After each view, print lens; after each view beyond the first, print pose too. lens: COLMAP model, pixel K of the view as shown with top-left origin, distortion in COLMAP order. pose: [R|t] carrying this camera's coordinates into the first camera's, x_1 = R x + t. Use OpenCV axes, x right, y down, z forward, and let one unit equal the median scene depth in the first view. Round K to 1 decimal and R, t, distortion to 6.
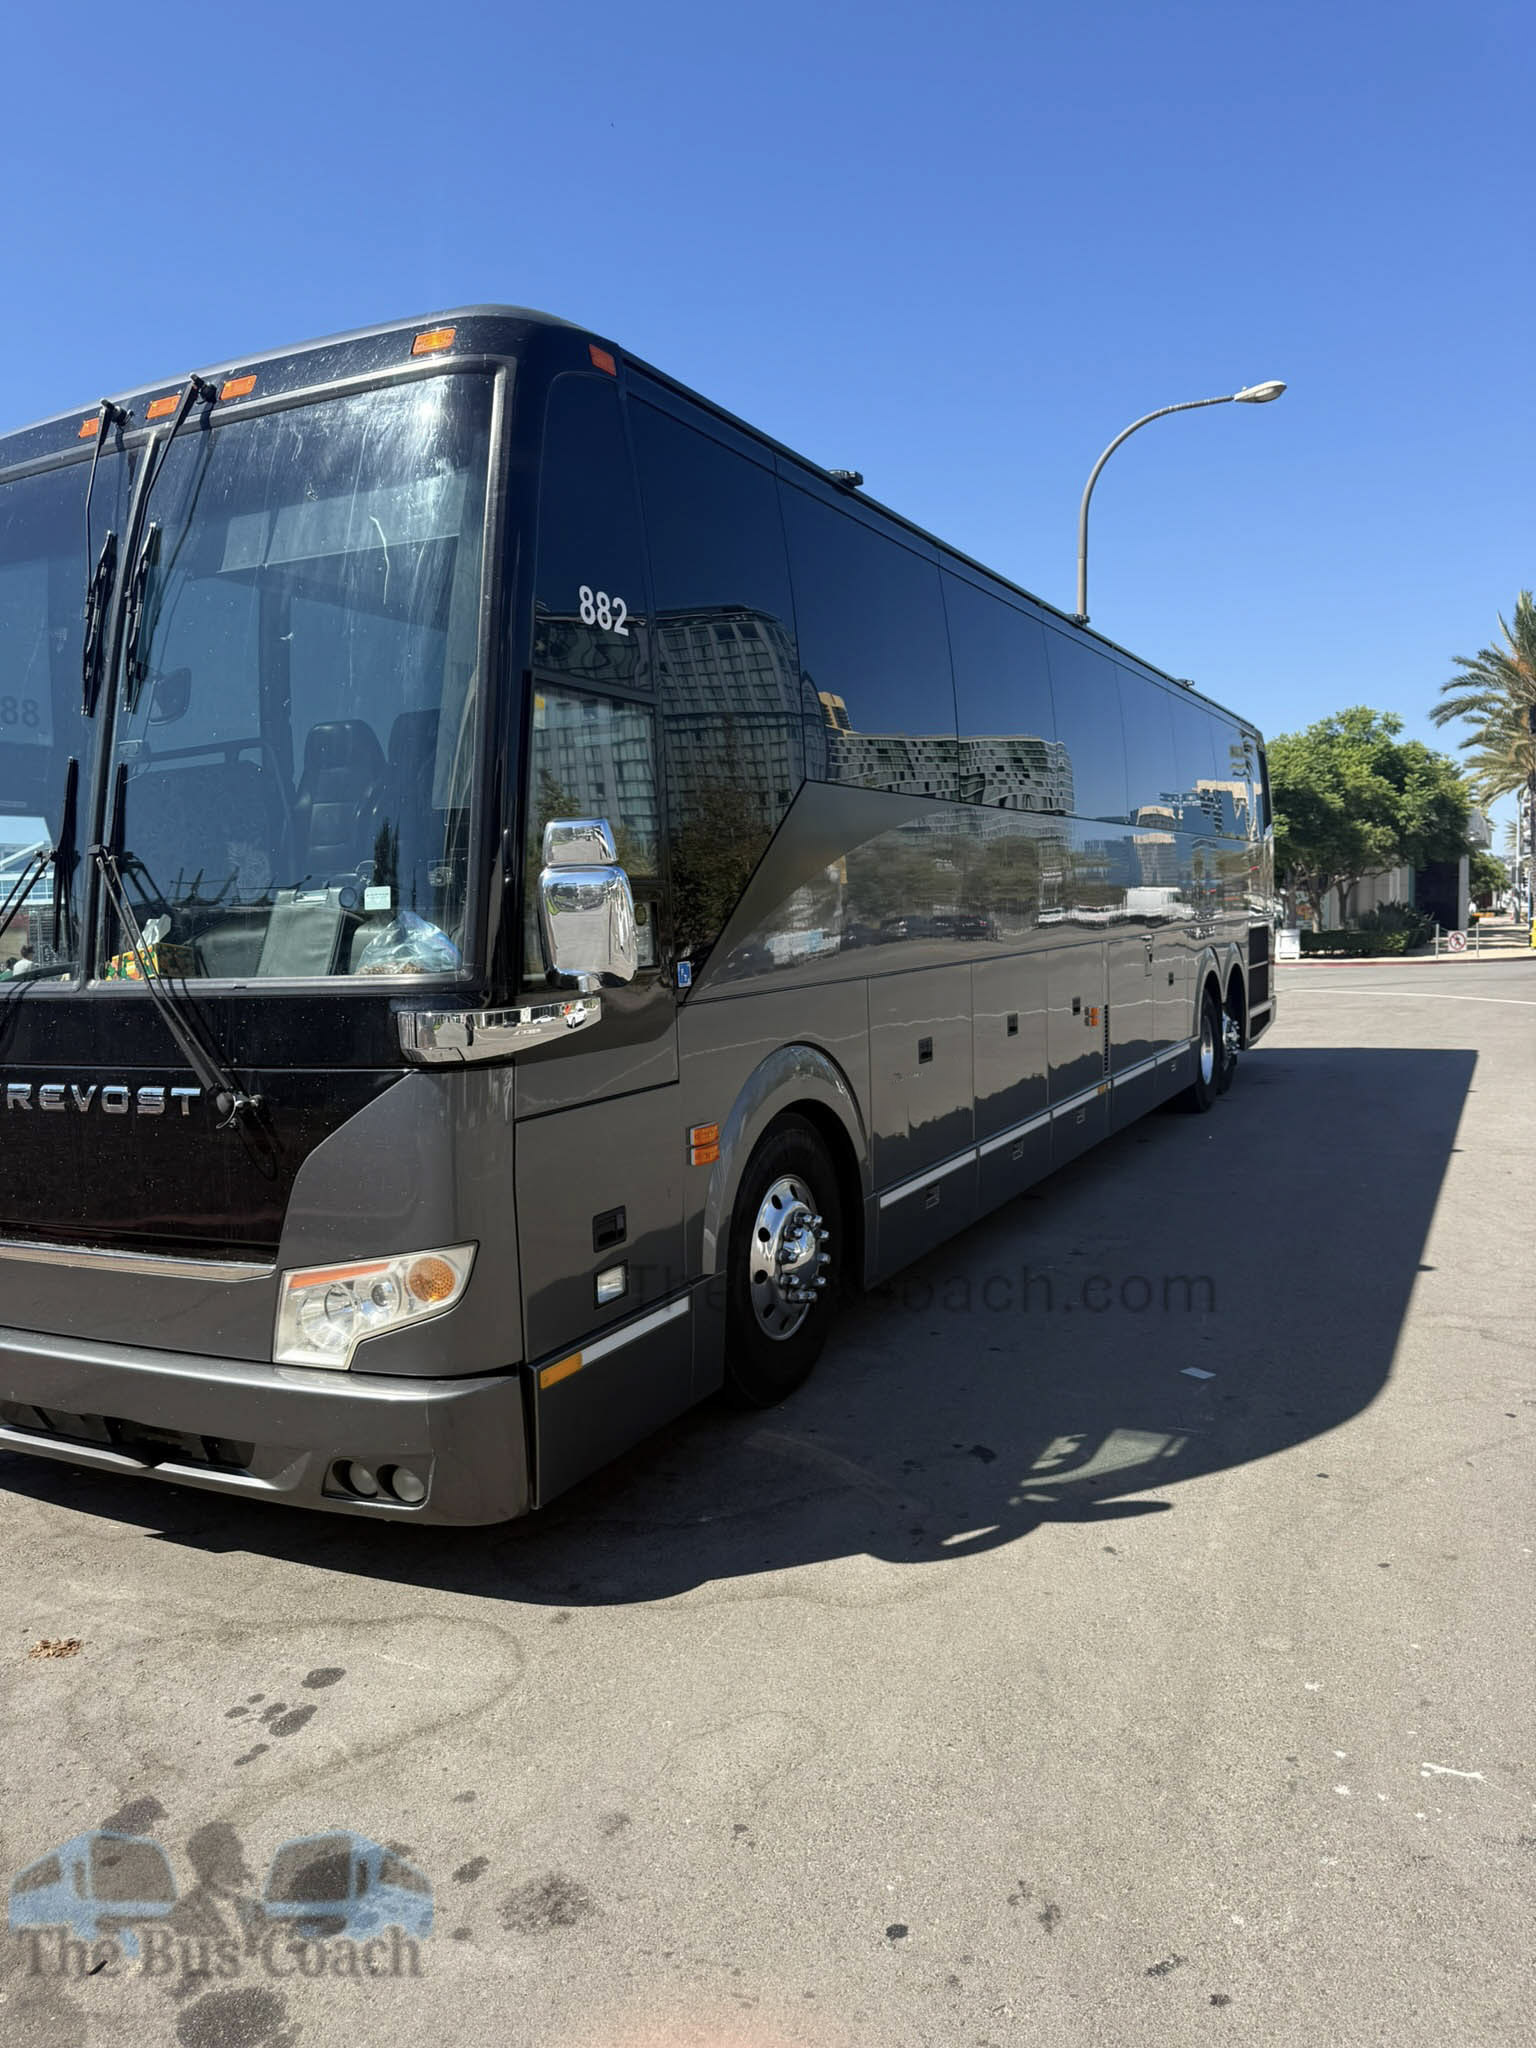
lens RADIAL K [[1441.5, 0, 768.0], [0, 1441.5, 1024.0], [0, 0, 1]] dist [0.072148, -0.094425]
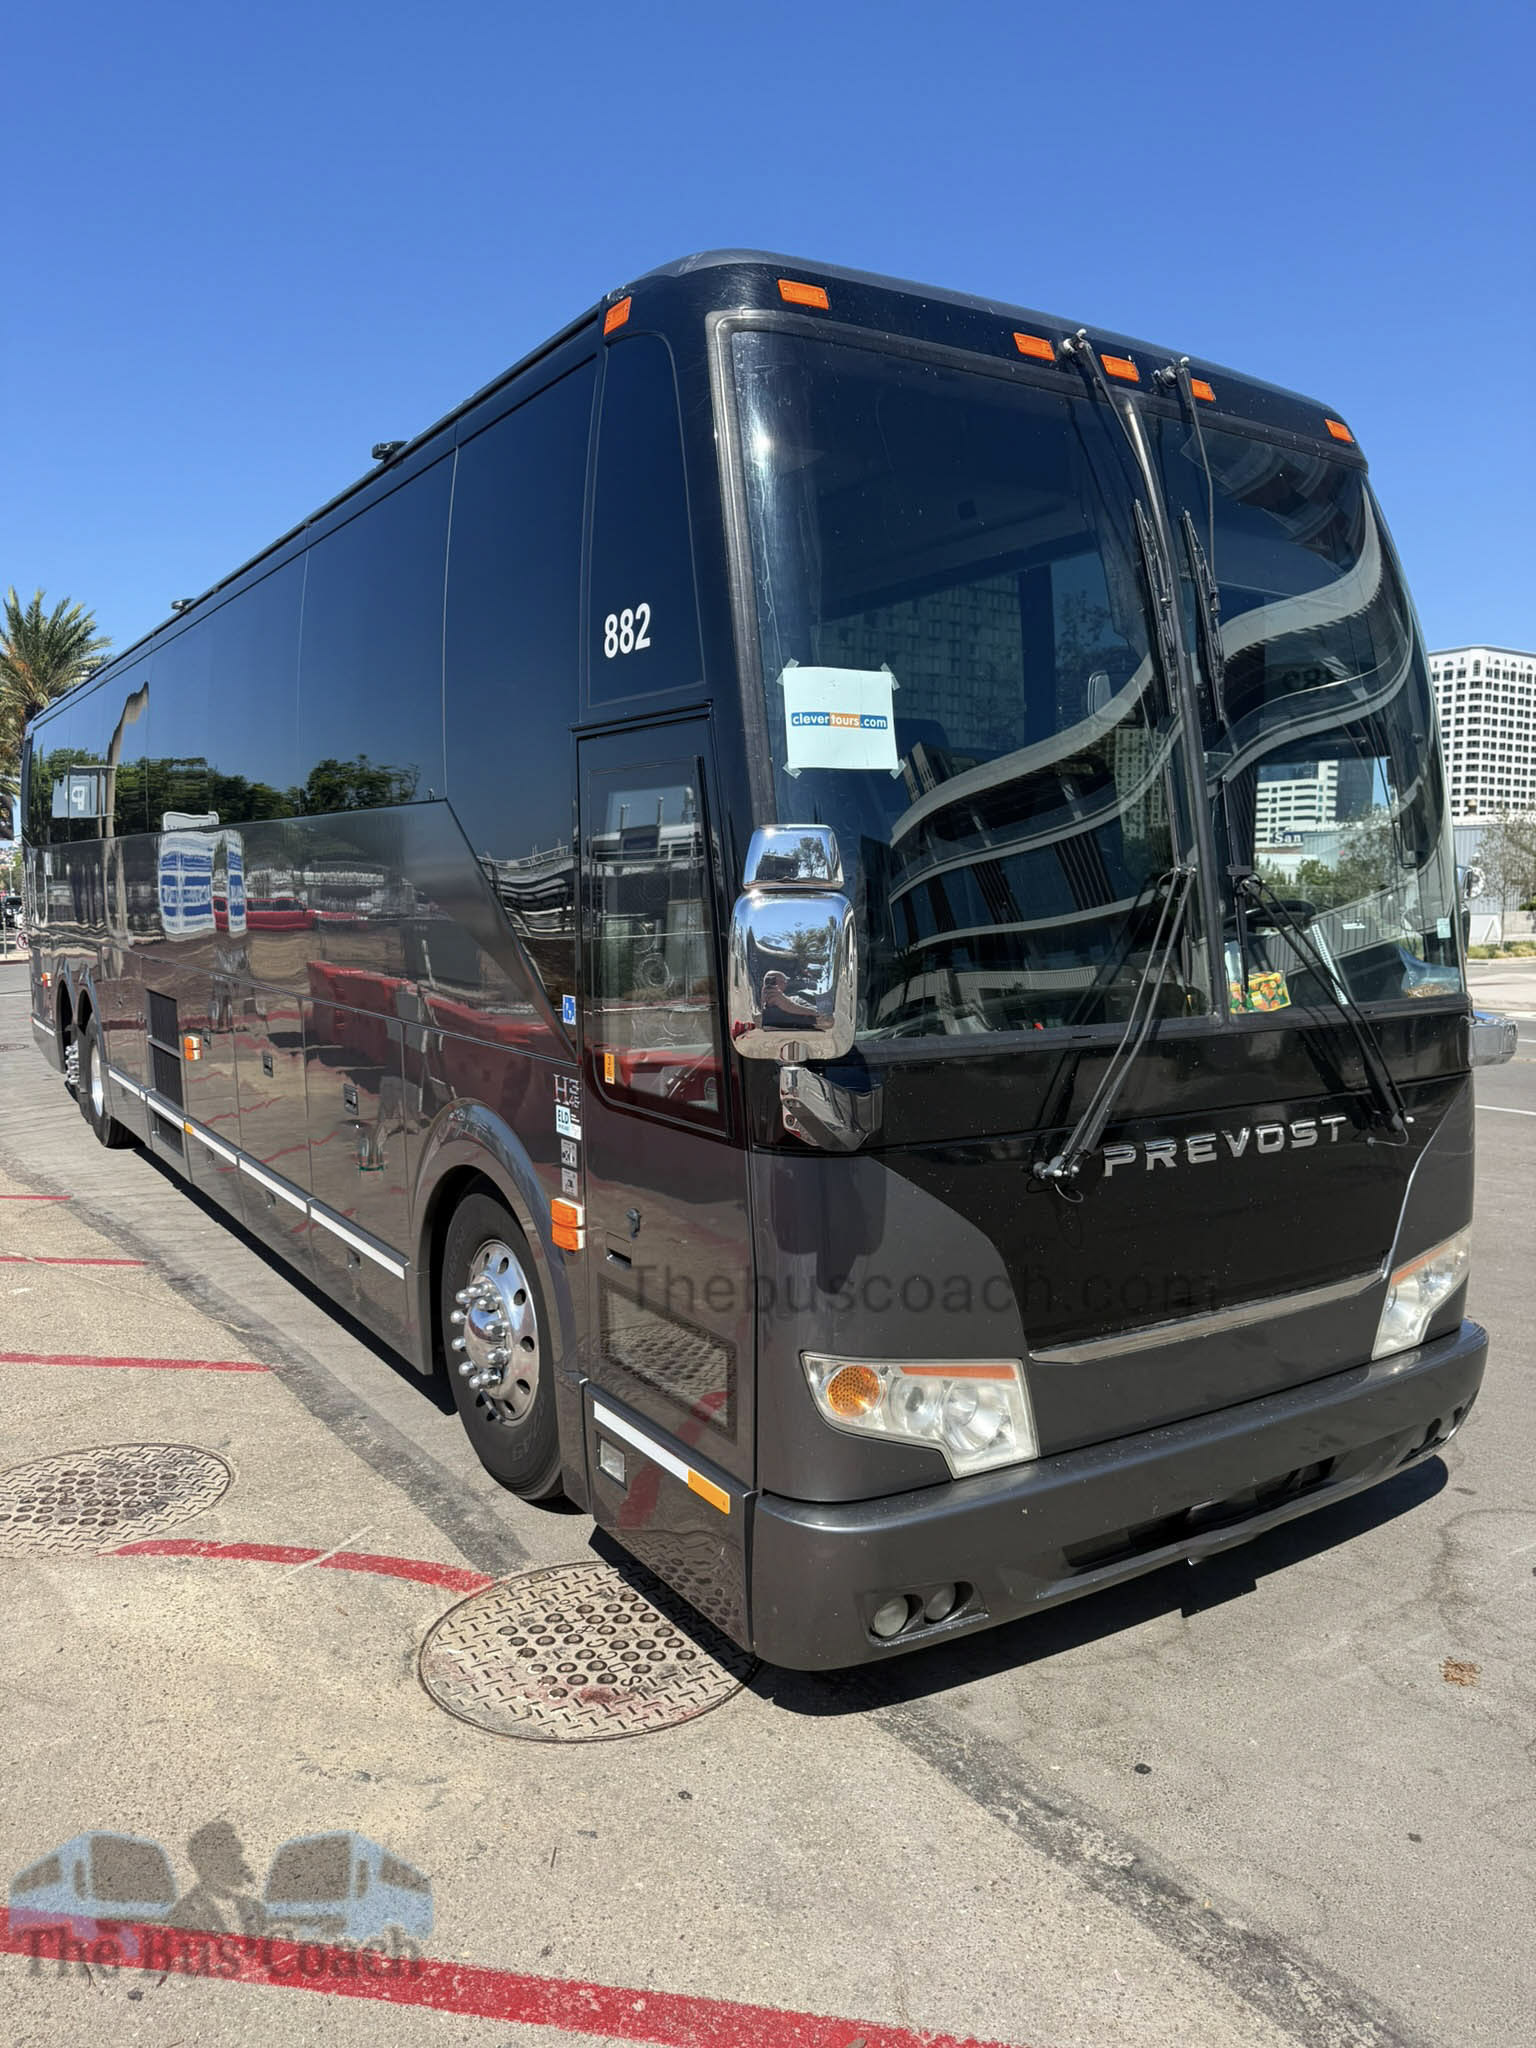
lens RADIAL K [[1441.5, 0, 768.0], [0, 1441.5, 1024.0], [0, 0, 1]] dist [0.072148, -0.094425]
pose [[0.497698, -0.051761, 0.865804, -1.446092], [0.046662, 0.998370, 0.032863, -0.070259], [-0.866094, 0.024044, 0.499302, 0.822934]]
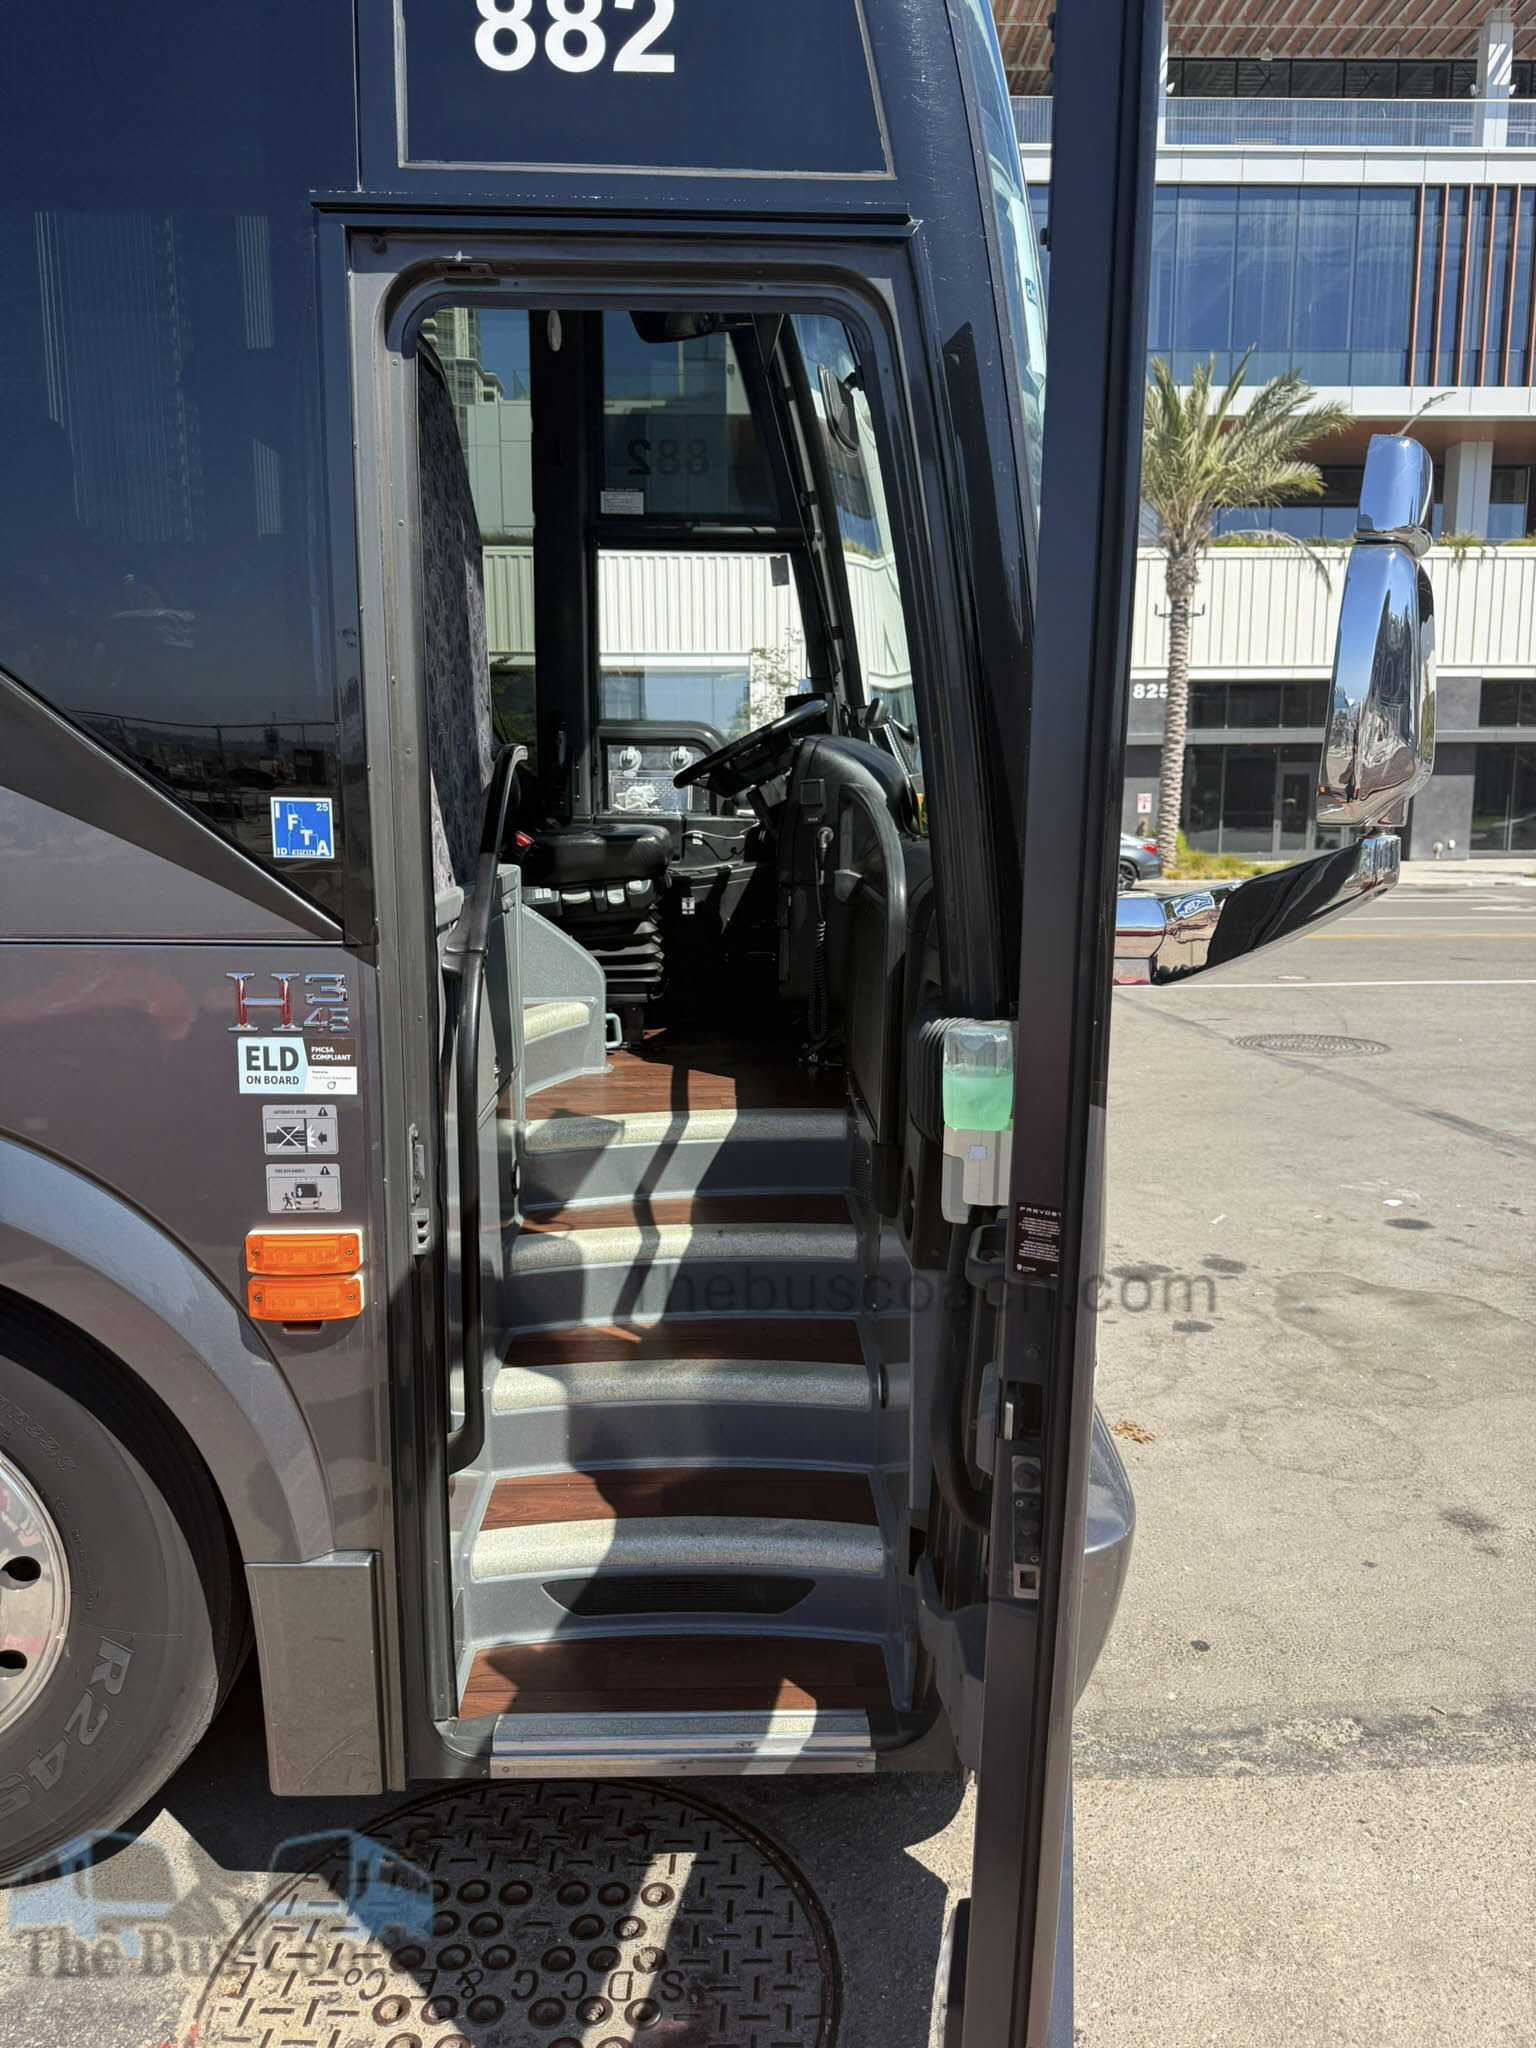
lens RADIAL K [[1476.8, 0, 768.0], [0, 1476.8, 1024.0], [0, 0, 1]] dist [-0.009364, 0.005260]
pose [[-0.481642, -0.112538, 0.869112, -1.150588], [0.077506, 0.982365, 0.170155, -0.060941], [-0.872934, 0.149315, -0.464426, 1.545077]]
